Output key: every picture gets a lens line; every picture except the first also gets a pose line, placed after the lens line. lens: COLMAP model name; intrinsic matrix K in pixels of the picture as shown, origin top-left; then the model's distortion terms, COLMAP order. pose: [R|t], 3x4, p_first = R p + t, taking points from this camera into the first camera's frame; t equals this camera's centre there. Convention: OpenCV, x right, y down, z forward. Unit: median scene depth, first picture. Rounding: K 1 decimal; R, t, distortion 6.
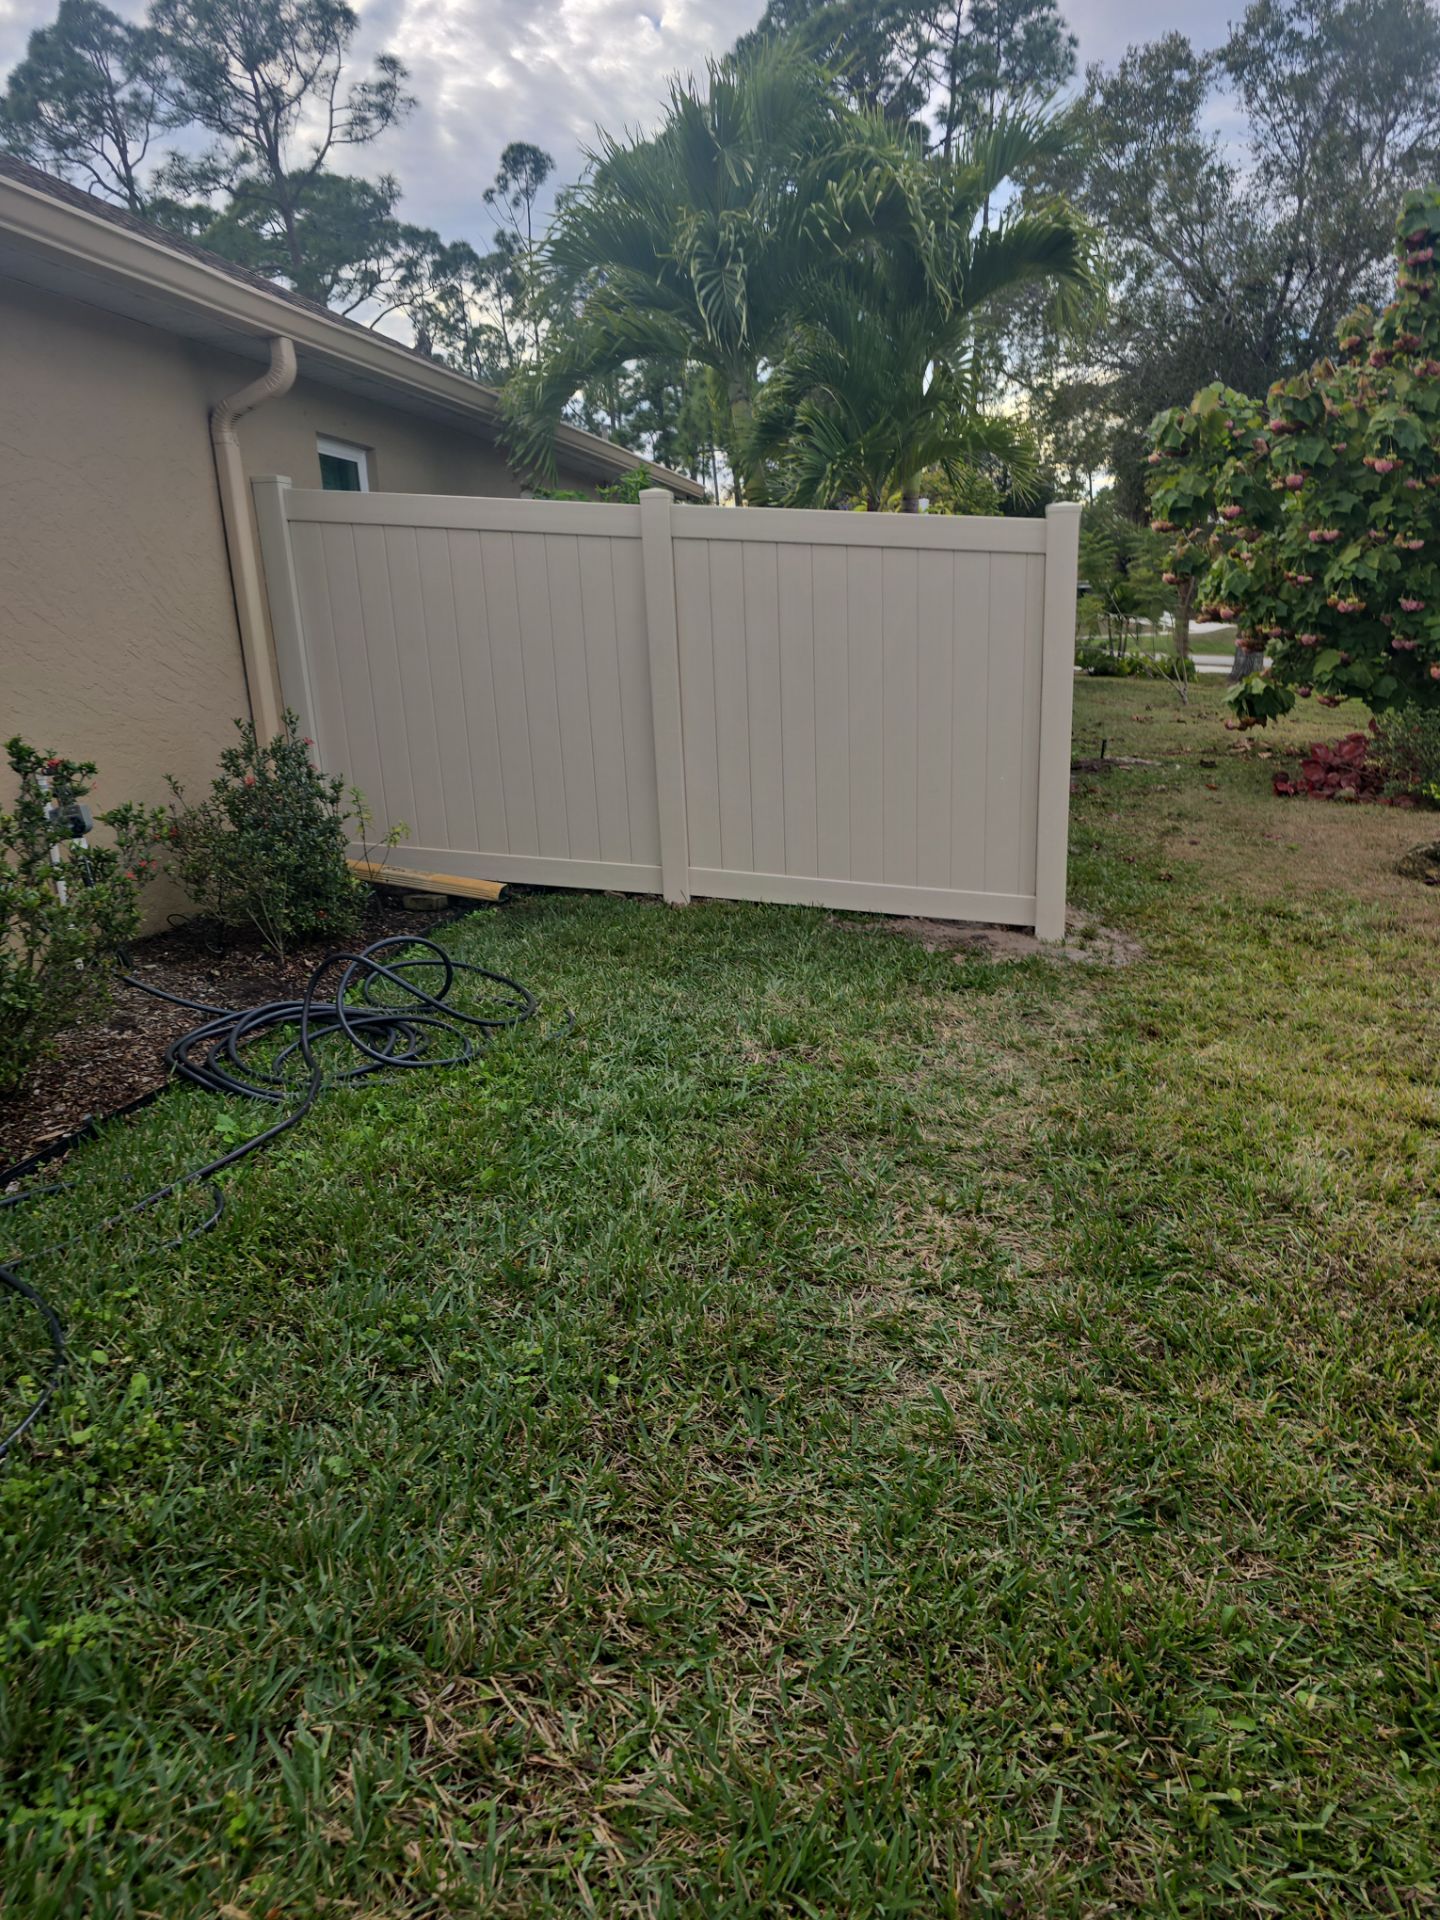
lens RADIAL K [[1352.2, 0, 718.9], [0, 1352.2, 917.0], [0, 0, 1]] dist [0.054828, -0.041349]
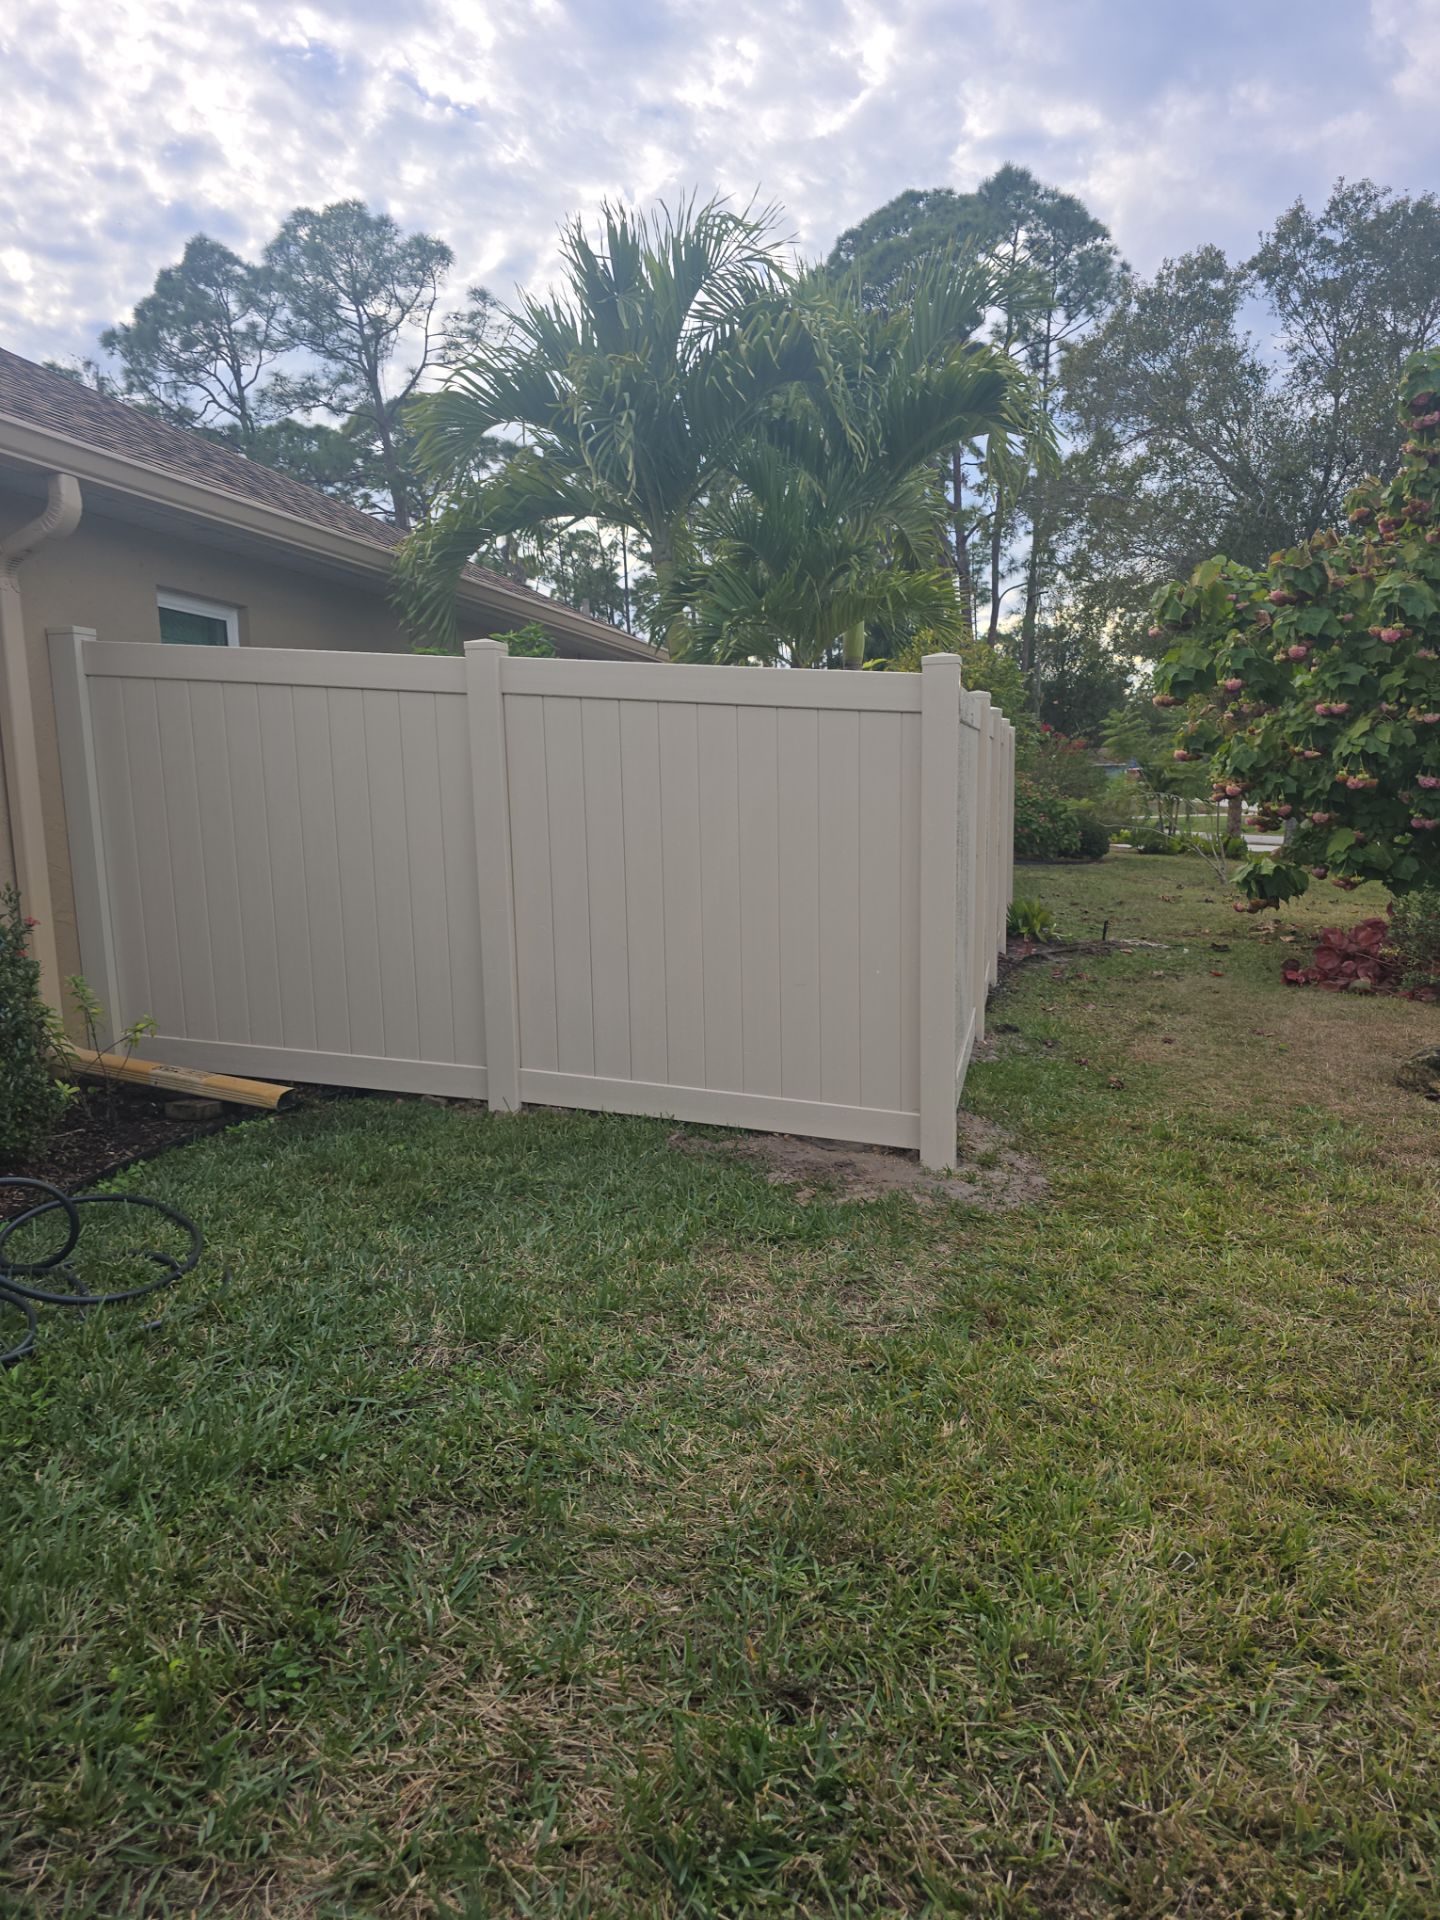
lens RADIAL K [[1294.2, 0, 717.4], [0, 1294.2, 949.9], [0, 0, 1]] dist [0.055684, -0.047834]
pose [[0.997654, 0.013219, -0.067169, 0.142112], [-0.019844, 0.994894, -0.098954, -0.030020], [0.065518, 0.100055, 0.992822, 0.169193]]
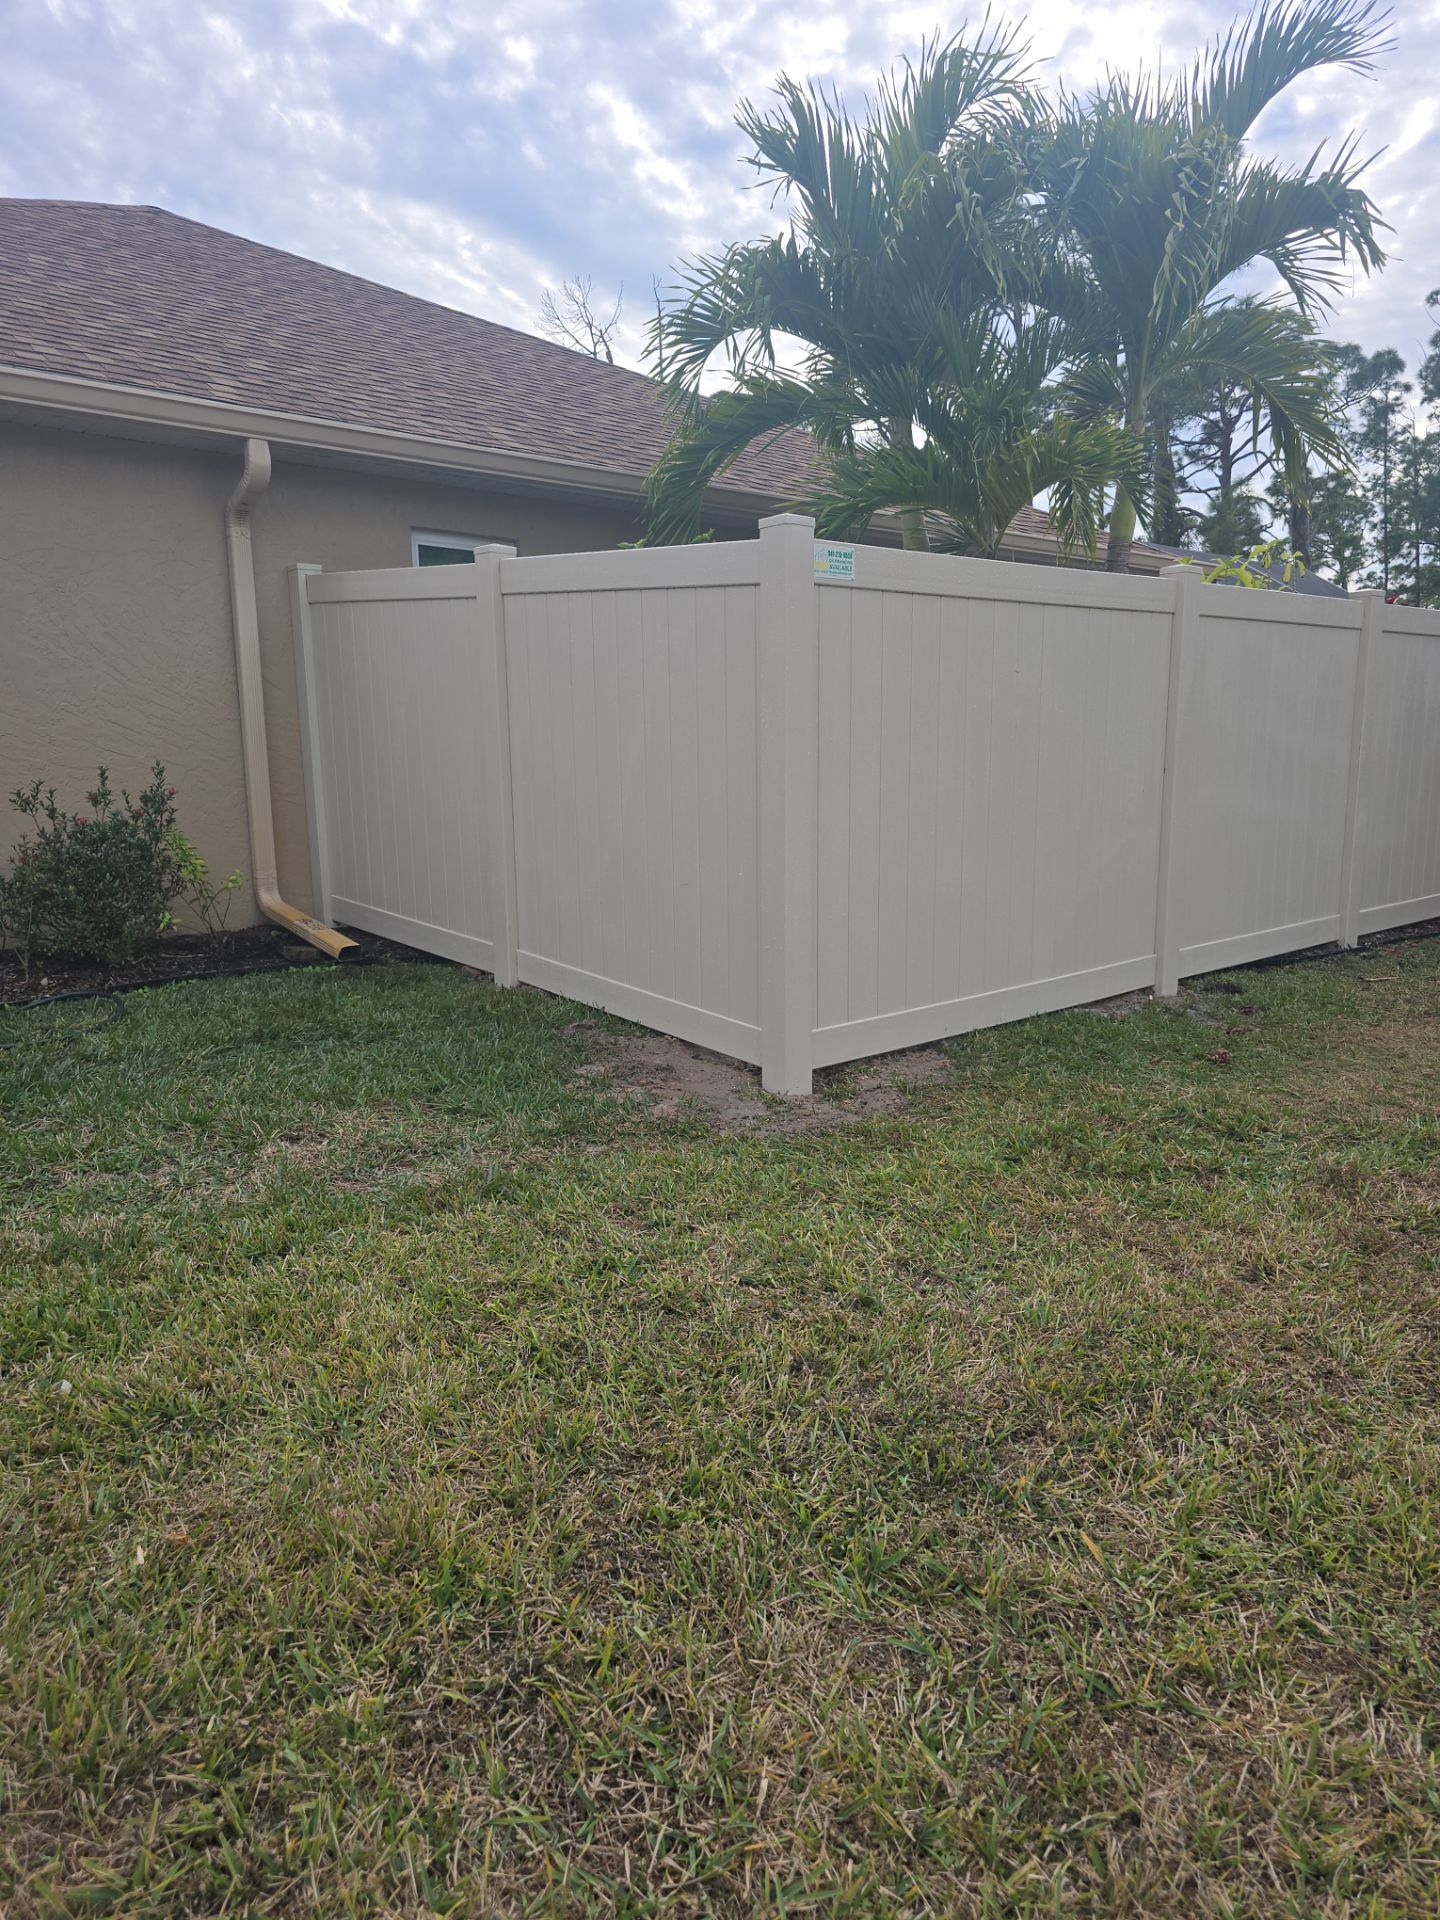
lens RADIAL K [[1294.2, 0, 717.3], [0, 1294.2, 963.6], [0, 0, 1]] dist [0.055684, -0.047834]
pose [[0.775367, 0.112372, -0.621433, 0.582036], [-0.144427, 0.989515, -0.001270, -0.042141], [0.614774, 0.090736, 0.783466, 0.359582]]
